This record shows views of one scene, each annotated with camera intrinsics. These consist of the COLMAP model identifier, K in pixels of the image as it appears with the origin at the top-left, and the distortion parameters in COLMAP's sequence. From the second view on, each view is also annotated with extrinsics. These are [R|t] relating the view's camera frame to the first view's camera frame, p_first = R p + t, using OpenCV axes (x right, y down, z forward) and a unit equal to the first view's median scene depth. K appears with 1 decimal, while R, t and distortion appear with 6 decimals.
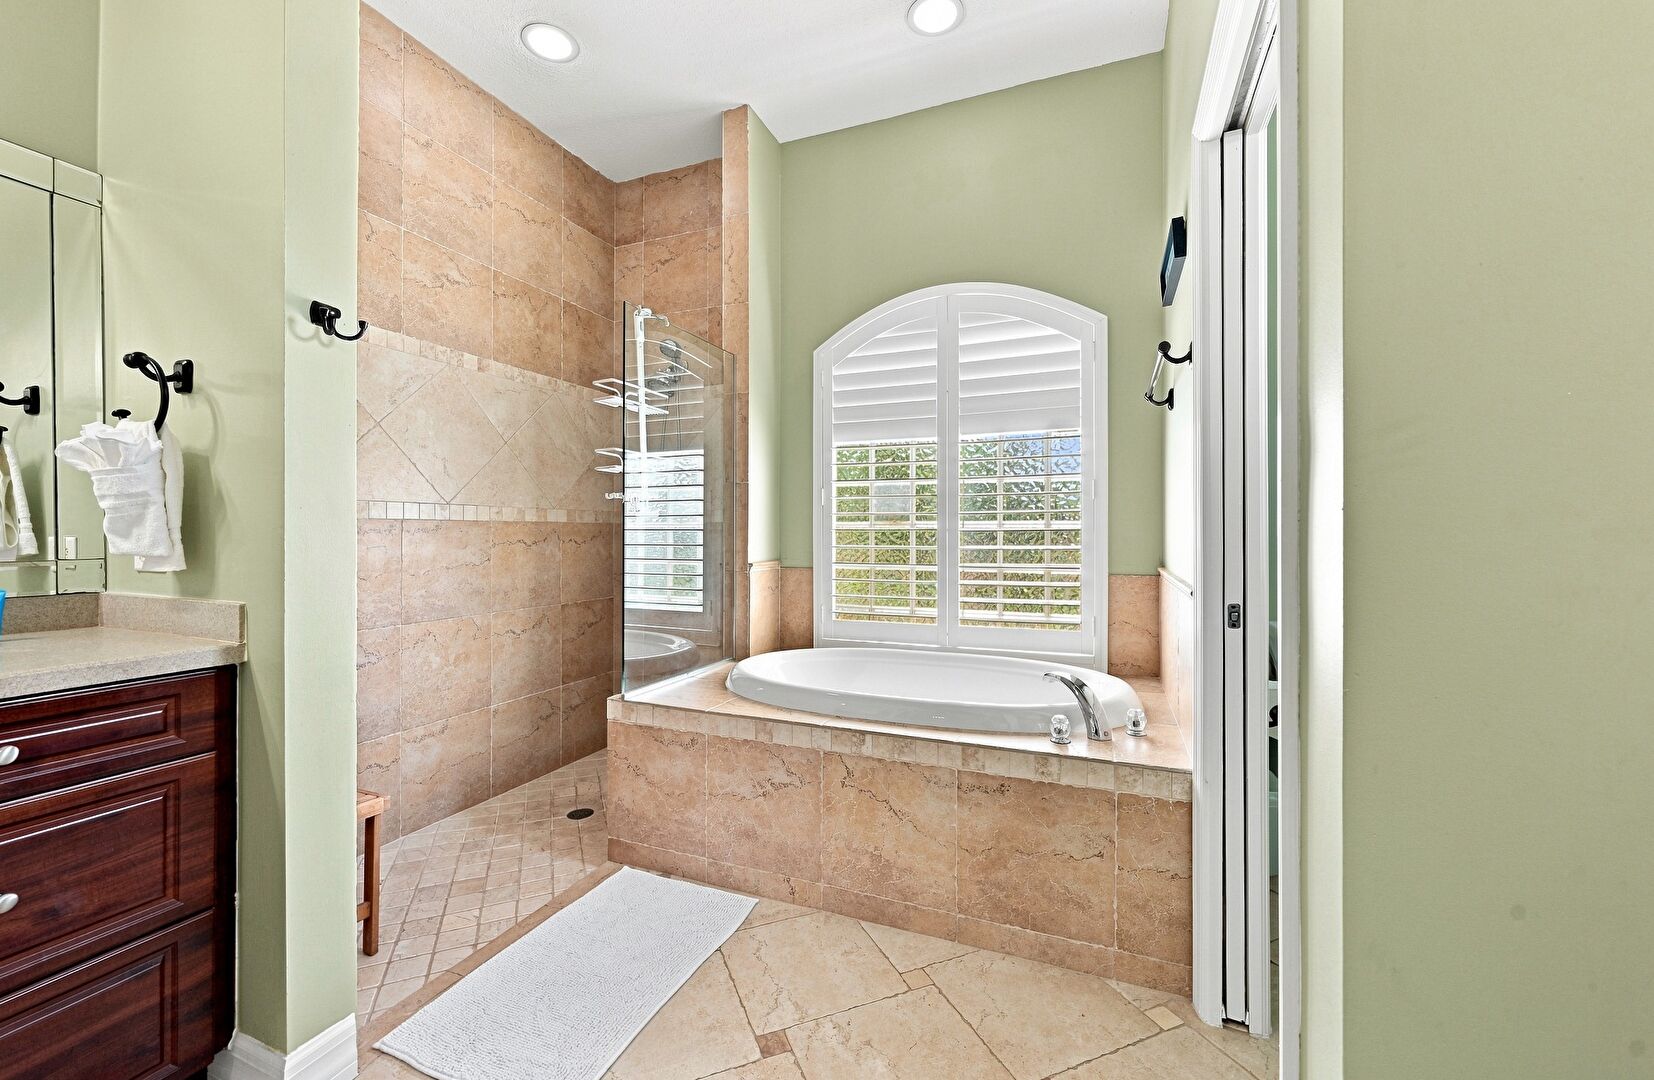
lens RADIAL K [[658.1, 0, 831.4], [0, 658.1, 533.8], [0, 0, 1]] dist [0.001700, 0.000299]
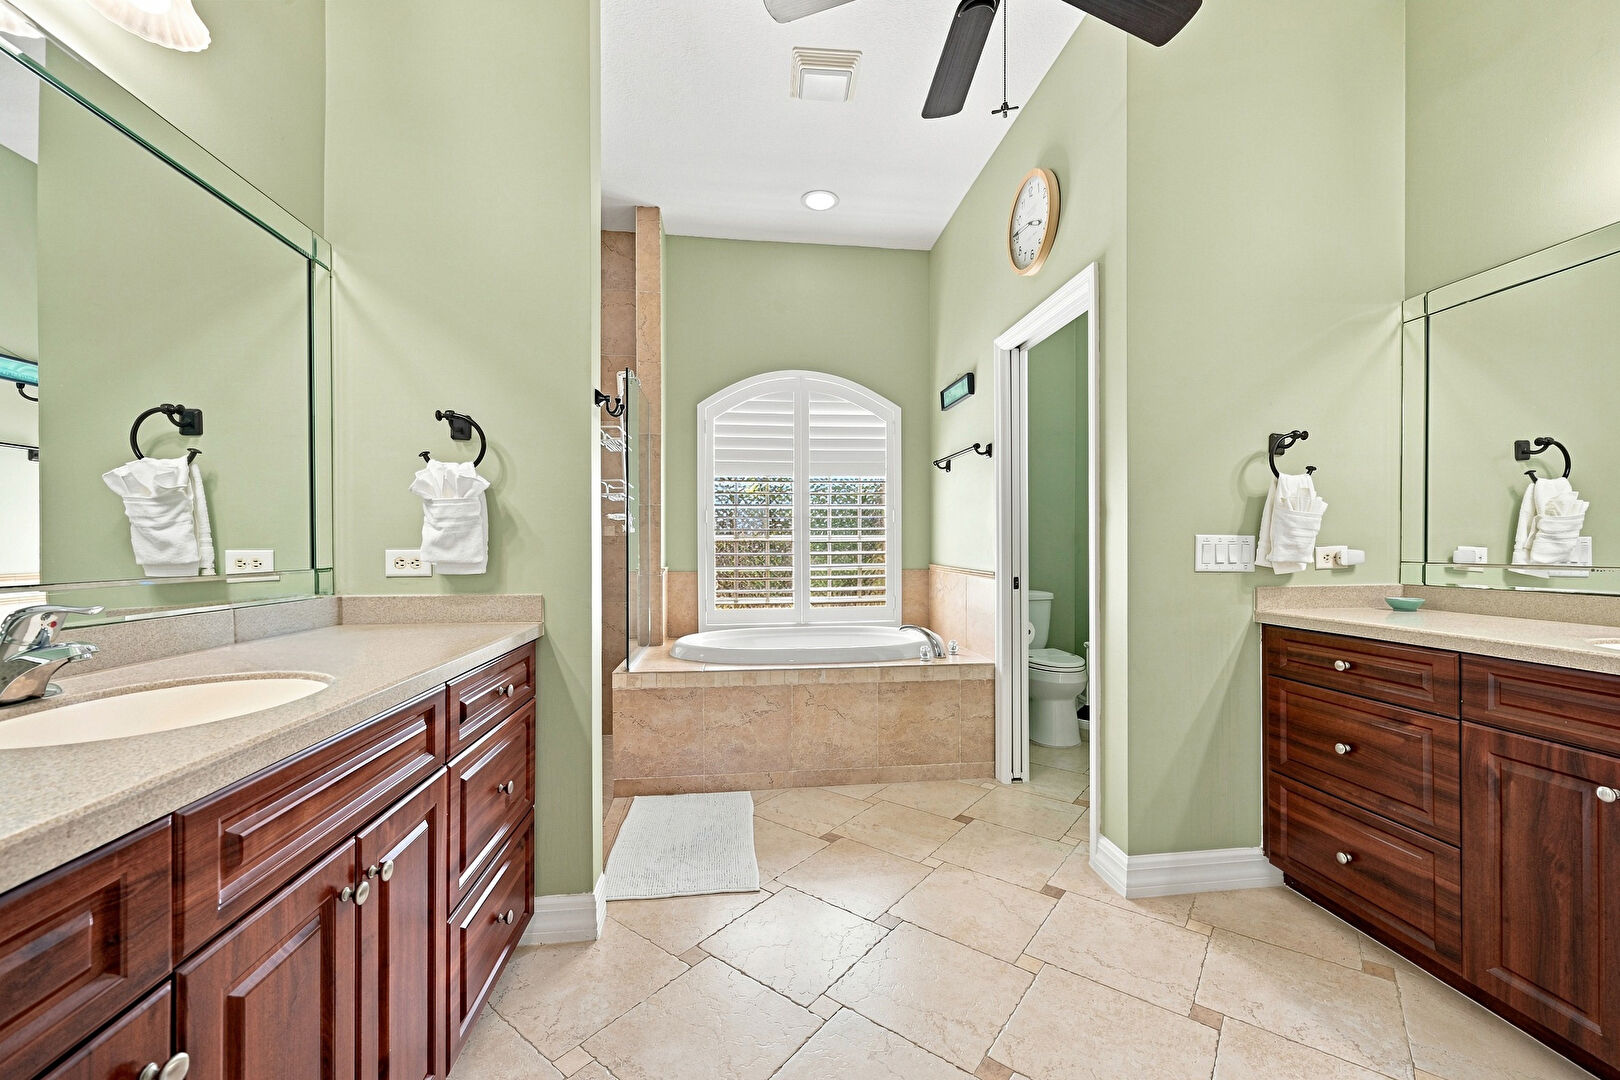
lens RADIAL K [[631.2, 0, 816.7], [0, 631.2, 547.3], [0, 0, 1]] dist [0.001210, 0.000144]
pose [[0.869523, -0.007166, 0.493840, -0.631134], [0.004932, 0.999971, 0.005826, -0.001252], [-0.493867, -0.002630, 0.869533, -0.287188]]
